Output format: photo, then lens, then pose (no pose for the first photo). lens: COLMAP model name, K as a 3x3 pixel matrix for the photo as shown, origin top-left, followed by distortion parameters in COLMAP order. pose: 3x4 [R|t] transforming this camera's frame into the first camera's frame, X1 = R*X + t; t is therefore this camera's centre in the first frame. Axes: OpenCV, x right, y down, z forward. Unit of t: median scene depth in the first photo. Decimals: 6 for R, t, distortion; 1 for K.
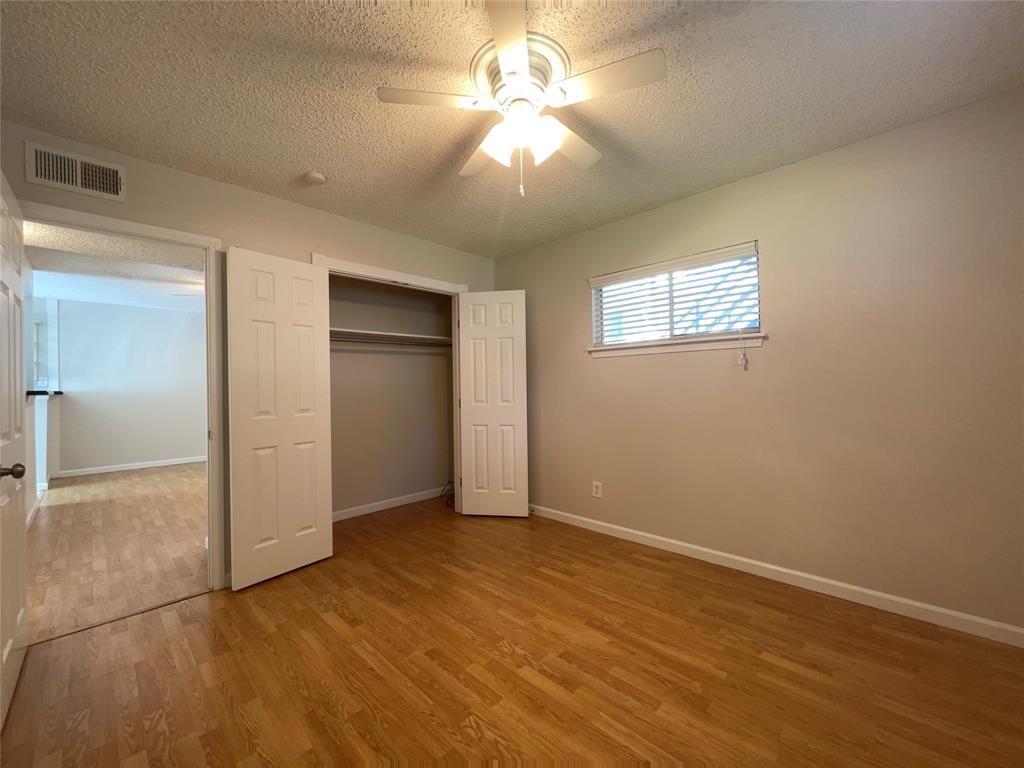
lens RADIAL K [[407.2, 0, 515.6], [0, 407.2, 389.0], [0, 0, 1]] dist [-0.003098, 0.000310]
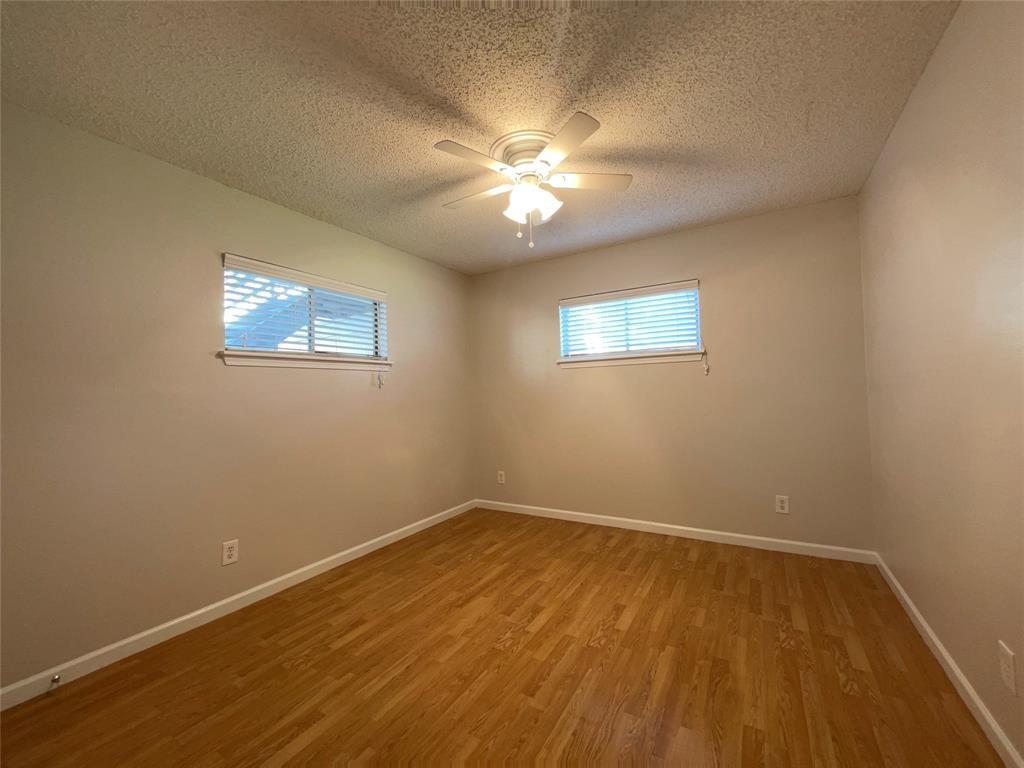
lens RADIAL K [[407.2, 0, 515.0], [0, 407.2, 388.6], [0, 0, 1]] dist [-0.003098, 0.000310]
pose [[-0.222840, 0.034446, 0.974246, -1.052677], [0.043229, 0.998742, -0.025424, 0.007799], [-0.973896, 0.036450, -0.224049, 1.166446]]
